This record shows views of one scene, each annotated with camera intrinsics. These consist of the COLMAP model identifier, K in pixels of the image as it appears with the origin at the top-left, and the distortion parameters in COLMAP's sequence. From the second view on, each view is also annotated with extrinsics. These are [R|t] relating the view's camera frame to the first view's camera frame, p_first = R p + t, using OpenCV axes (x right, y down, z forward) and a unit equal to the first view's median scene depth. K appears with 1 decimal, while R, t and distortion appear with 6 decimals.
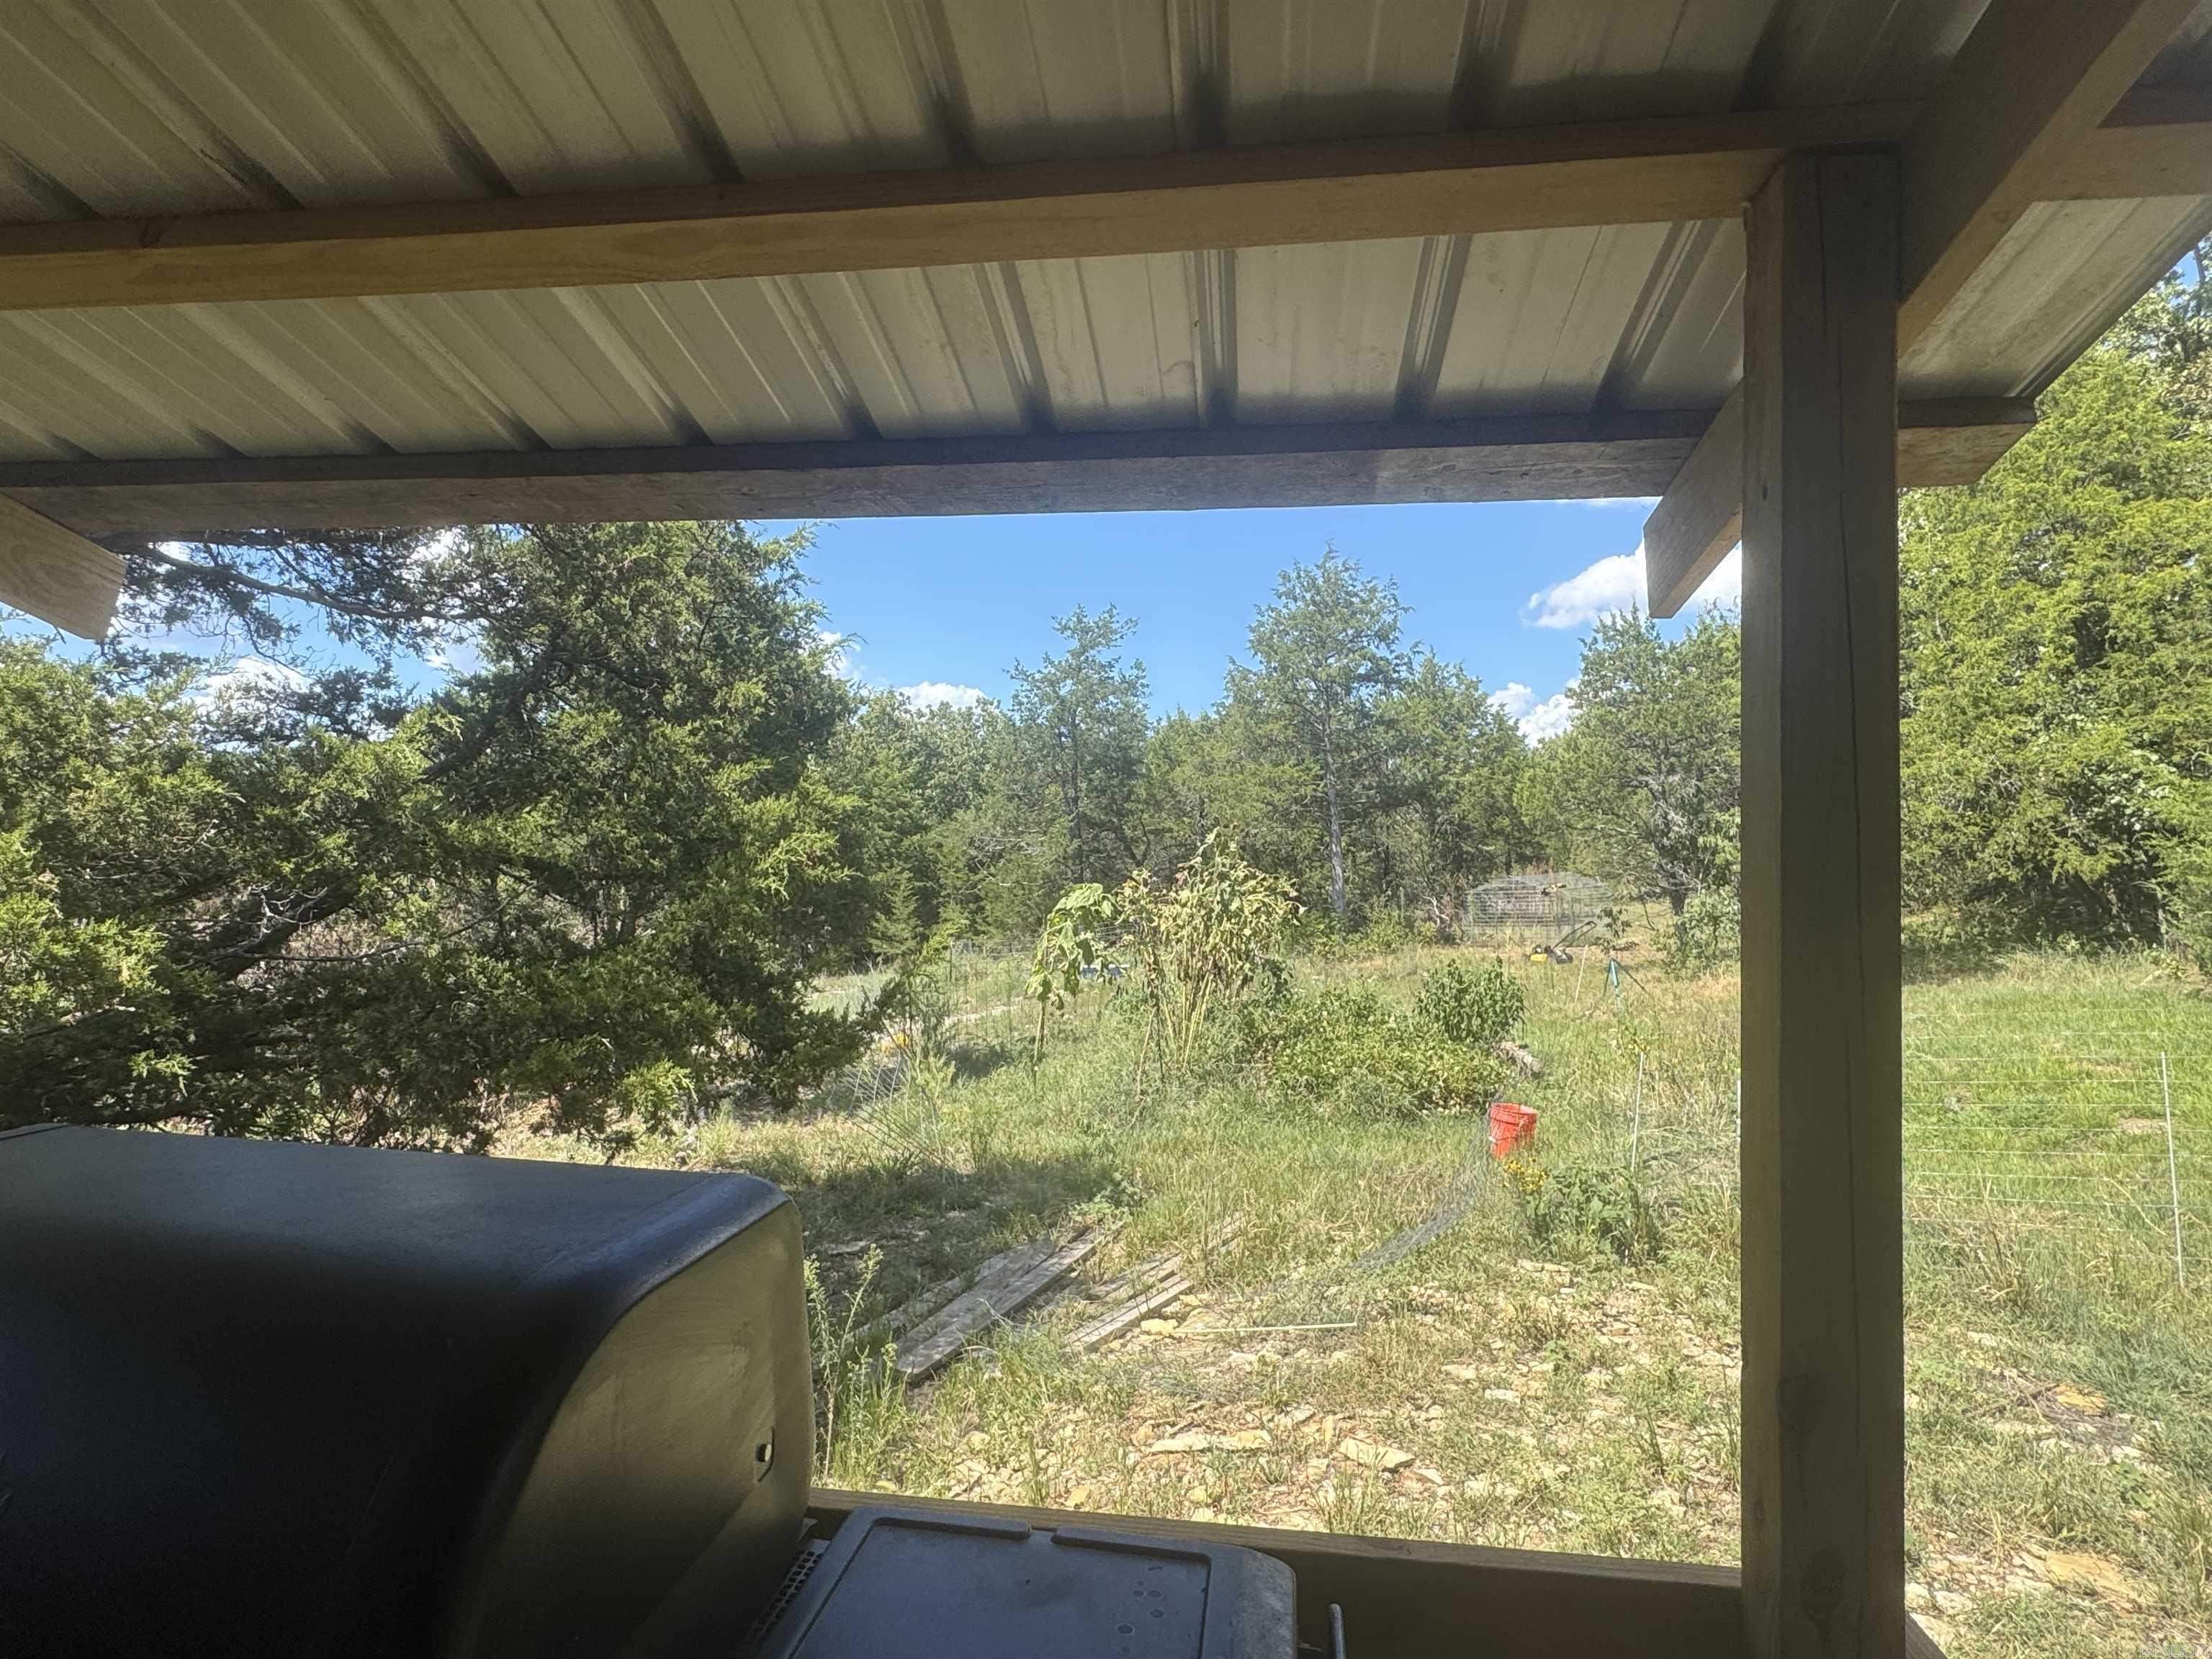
lens RADIAL K [[1226.7, 0, 1097.5], [0, 1226.7, 813.1], [0, 0, 1]] dist [0.001255, 0.001161]
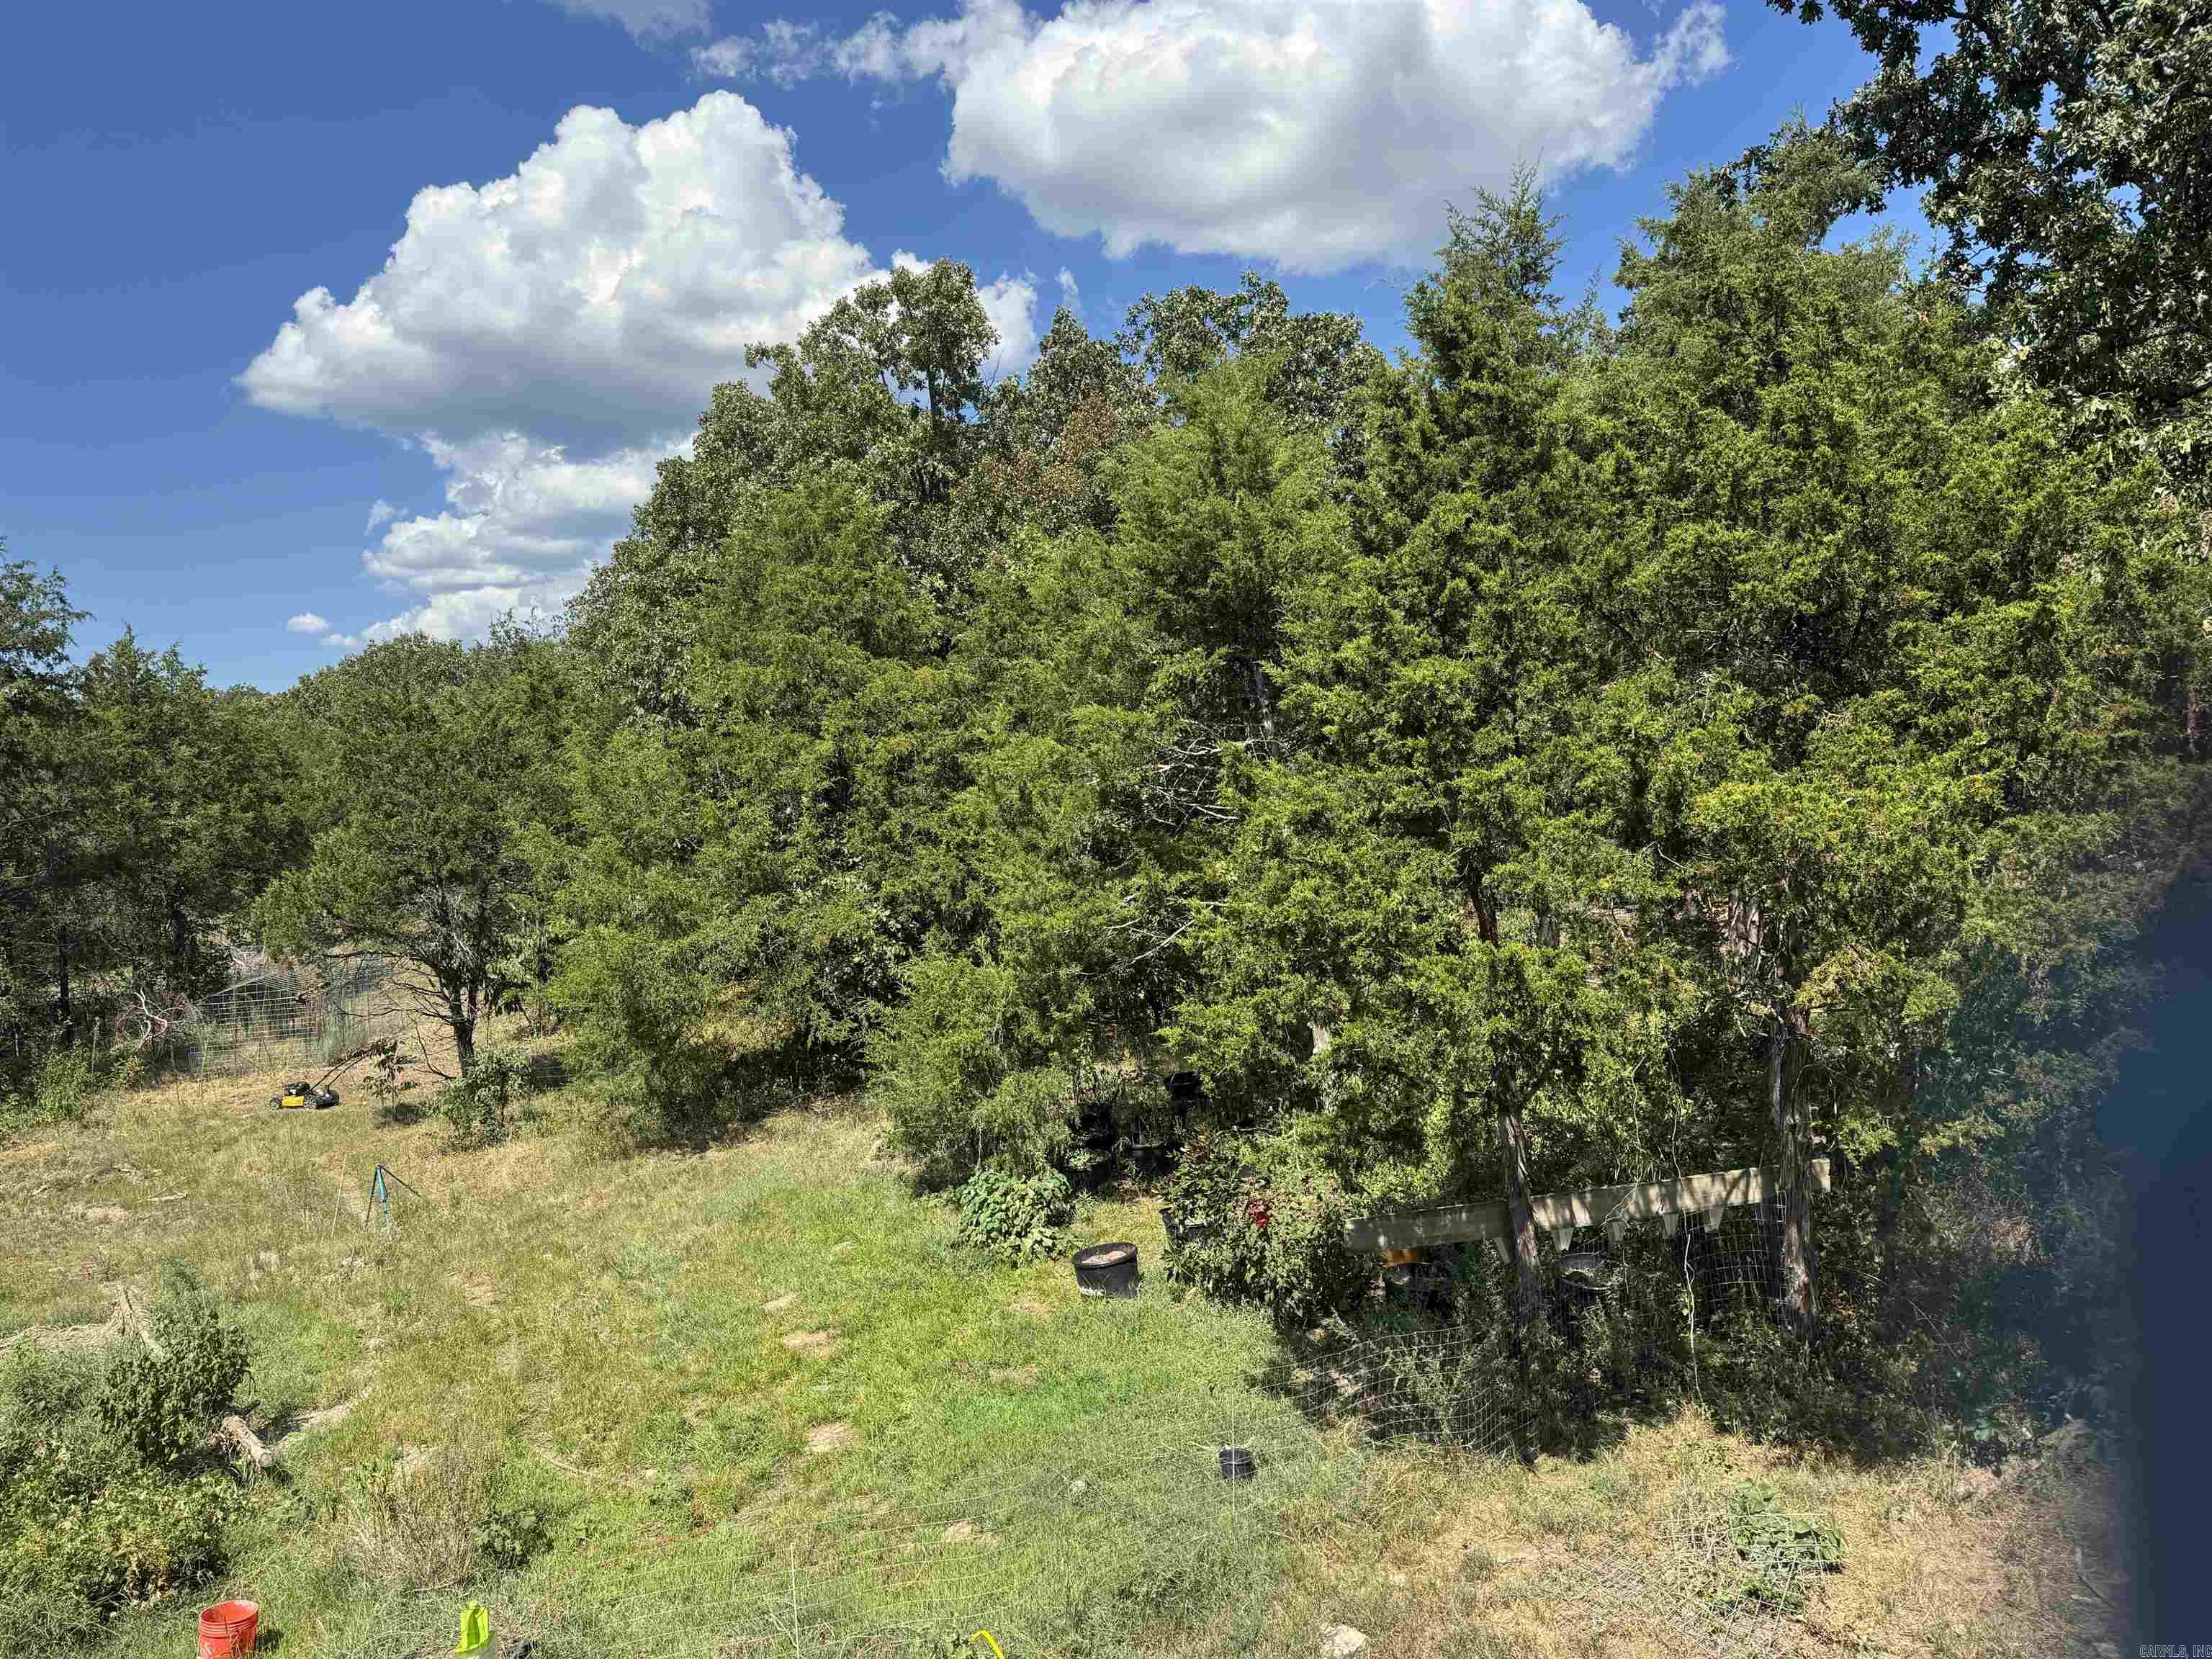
lens RADIAL K [[1533.4, 0, 1111.7], [0, 1533.4, 835.6], [0, 0, 1]] dist [0.025692, -0.011121]
pose [[0.676579, -0.021699, 0.736051, -0.007894], [-0.002673, 0.999487, 0.031922, -0.153556], [-0.736366, -0.023565, 0.676173, -0.067851]]
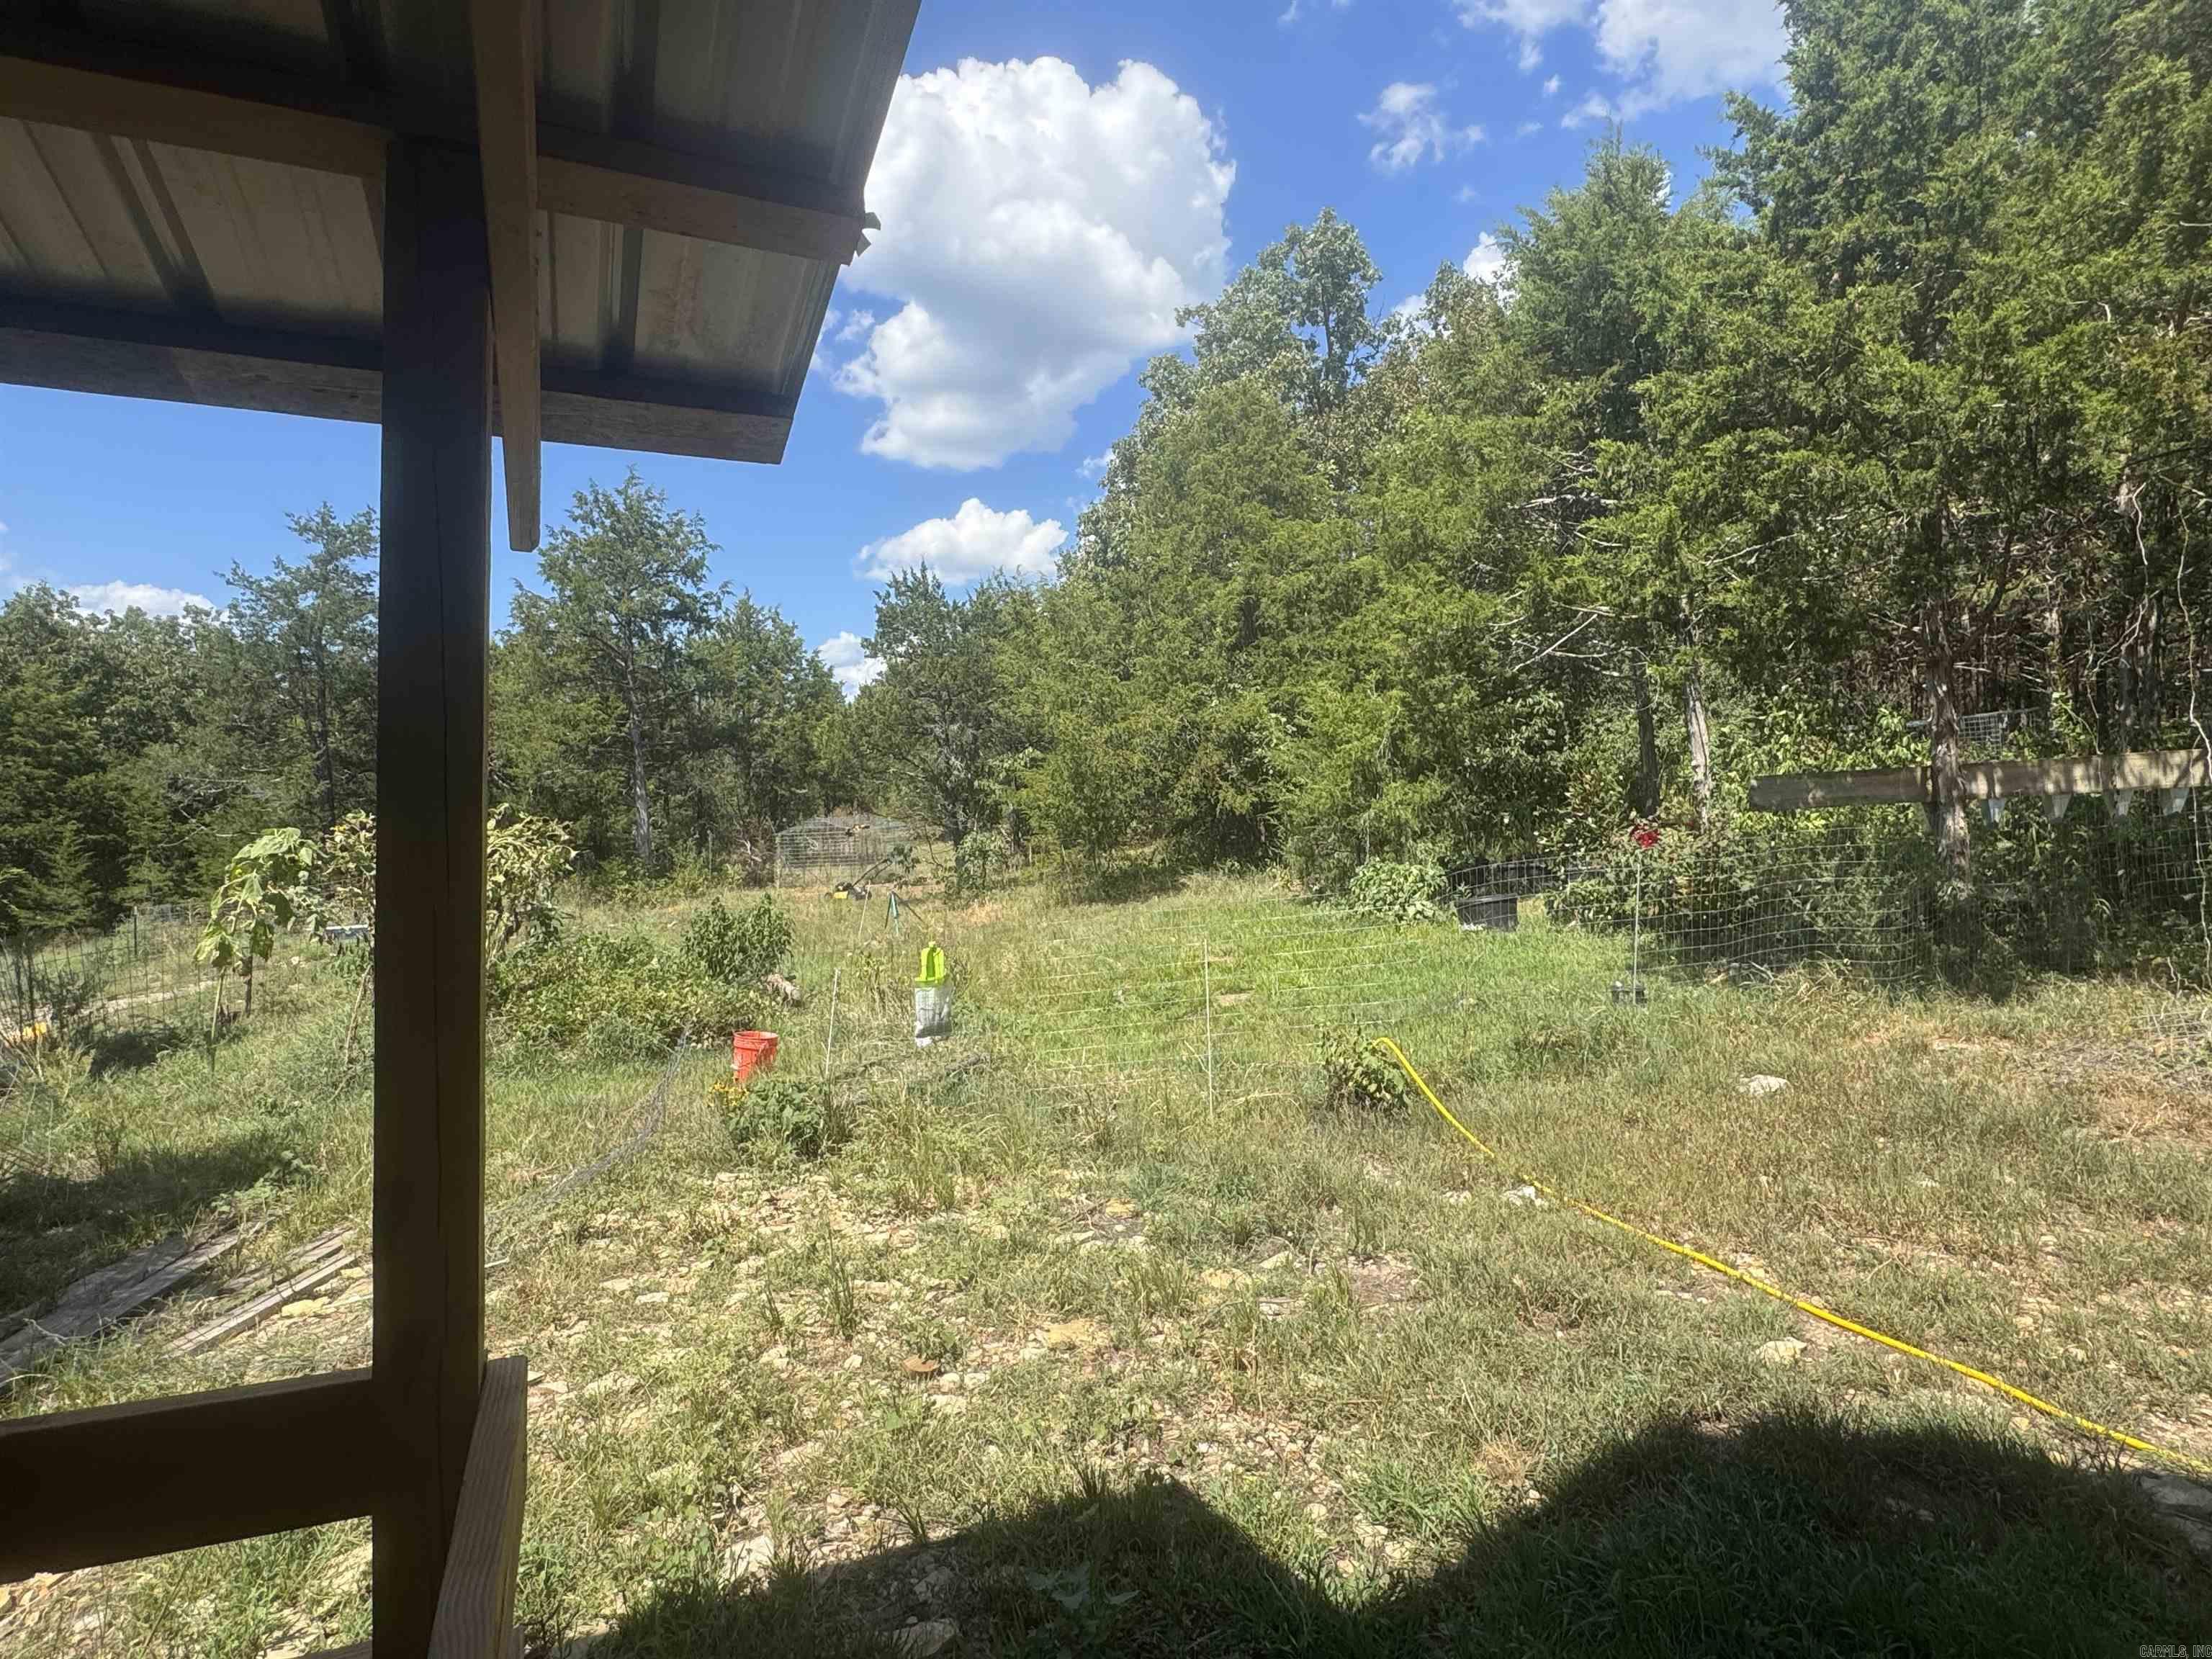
lens RADIAL K [[1226.7, 0, 1092.6], [0, 1226.7, 826.4], [0, 0, 1]] dist [0.001255, 0.001161]
pose [[0.862020, -0.014859, 0.506657, 0.027253], [-0.013760, 0.998516, 0.052695, 0.001653], [-0.506688, -0.052396, 0.860536, -0.017086]]
